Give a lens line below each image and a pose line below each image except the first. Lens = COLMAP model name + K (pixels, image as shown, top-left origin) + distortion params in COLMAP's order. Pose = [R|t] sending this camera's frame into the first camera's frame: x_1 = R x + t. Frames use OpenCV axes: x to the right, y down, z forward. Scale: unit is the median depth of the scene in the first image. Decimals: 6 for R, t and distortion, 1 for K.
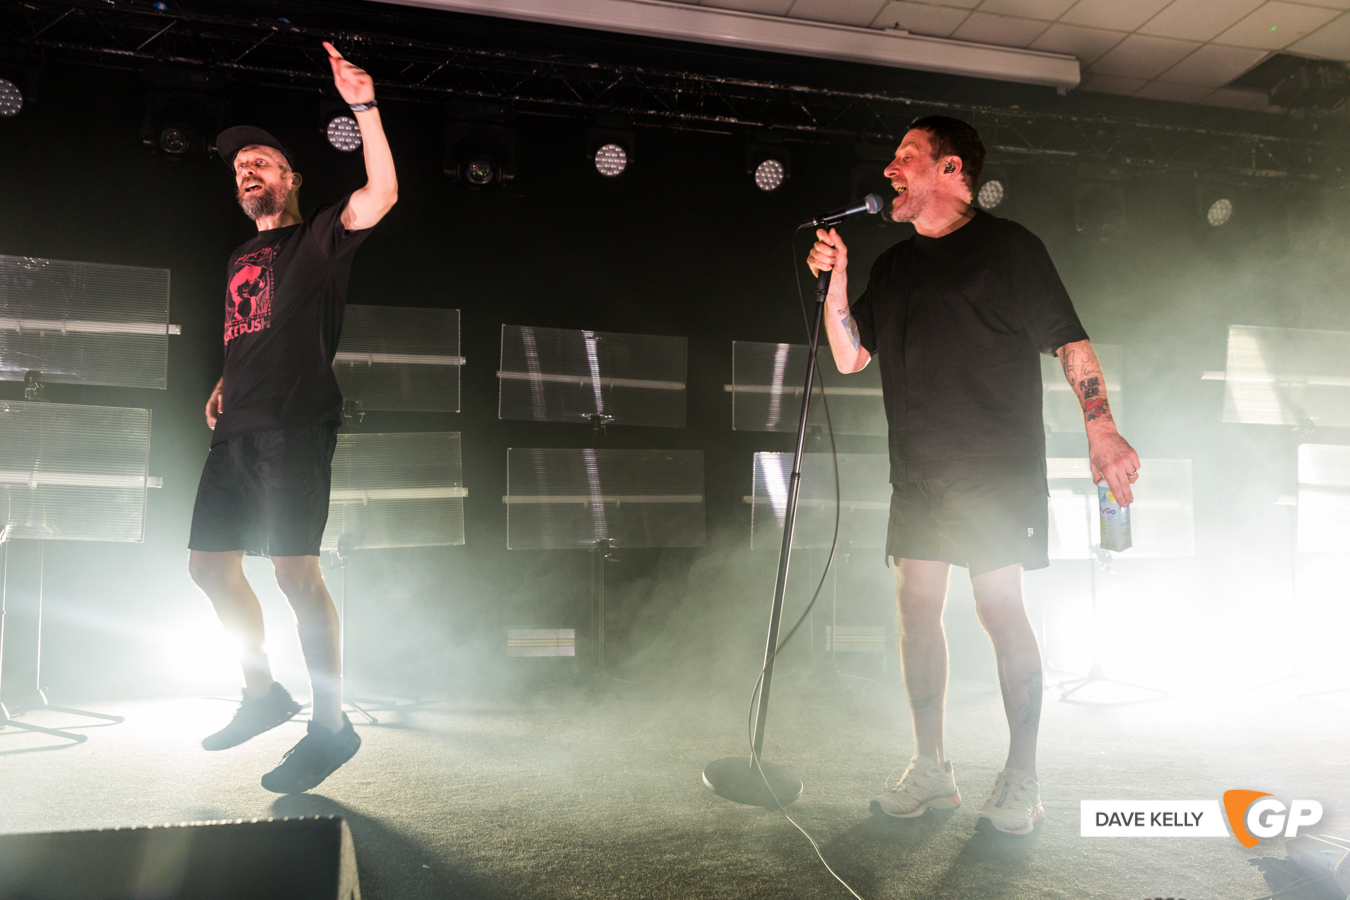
lens RADIAL K [[873.1, 0, 693.2], [0, 873.1, 486.2], [0, 0, 1]] dist [0.005888, -0.000531]
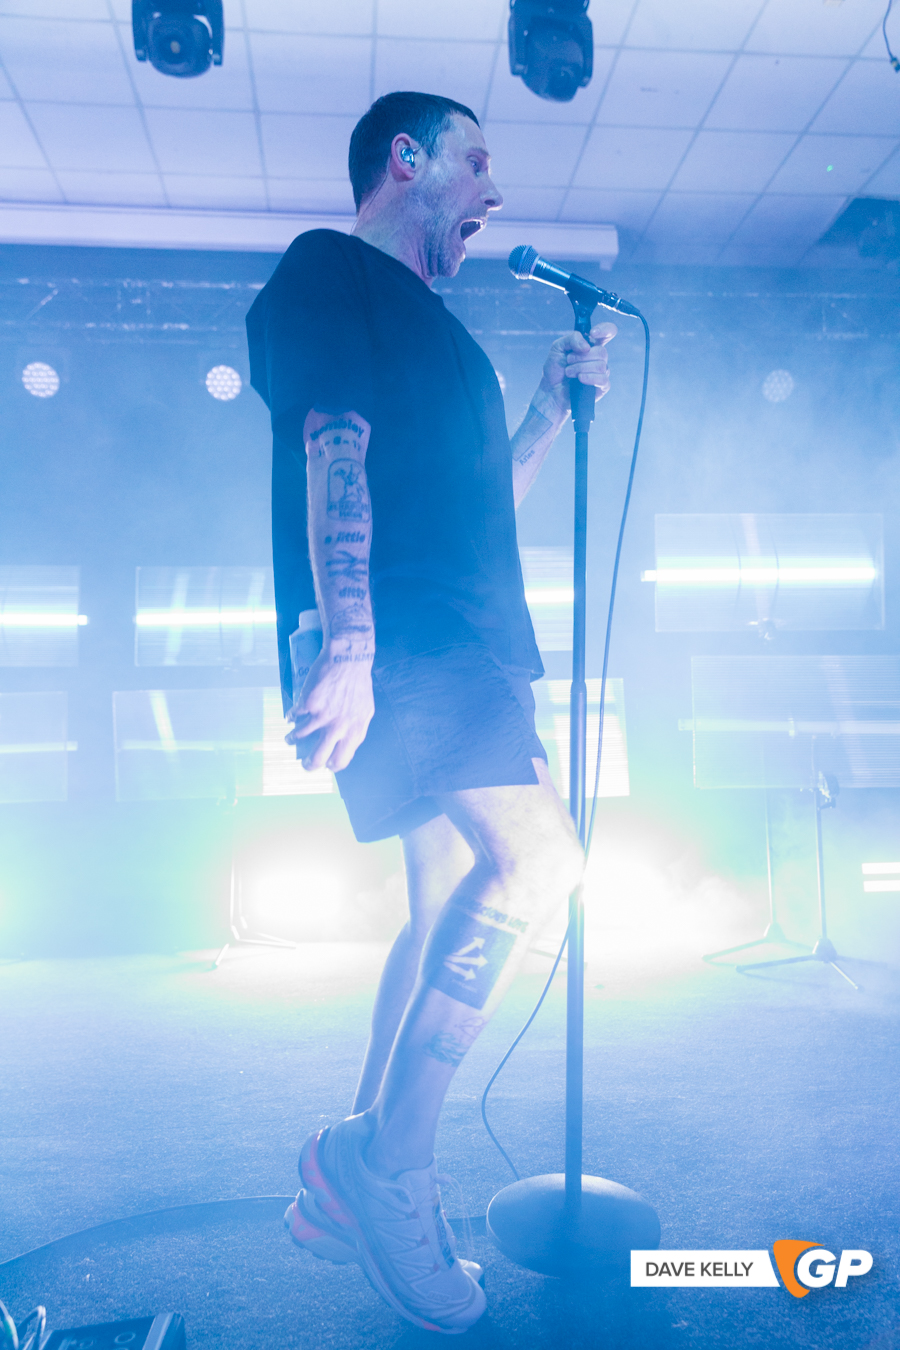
lens RADIAL K [[935.4, 0, 457.5], [0, 935.4, 686.4], [0, 0, 1]] dist [0.015564, -0.000010]
pose [[0.994021, -0.046230, -0.098915, 0.405003], [0.041755, 0.998029, -0.046852, 0.011849], [0.100886, 0.042442, 0.993992, 0.074508]]
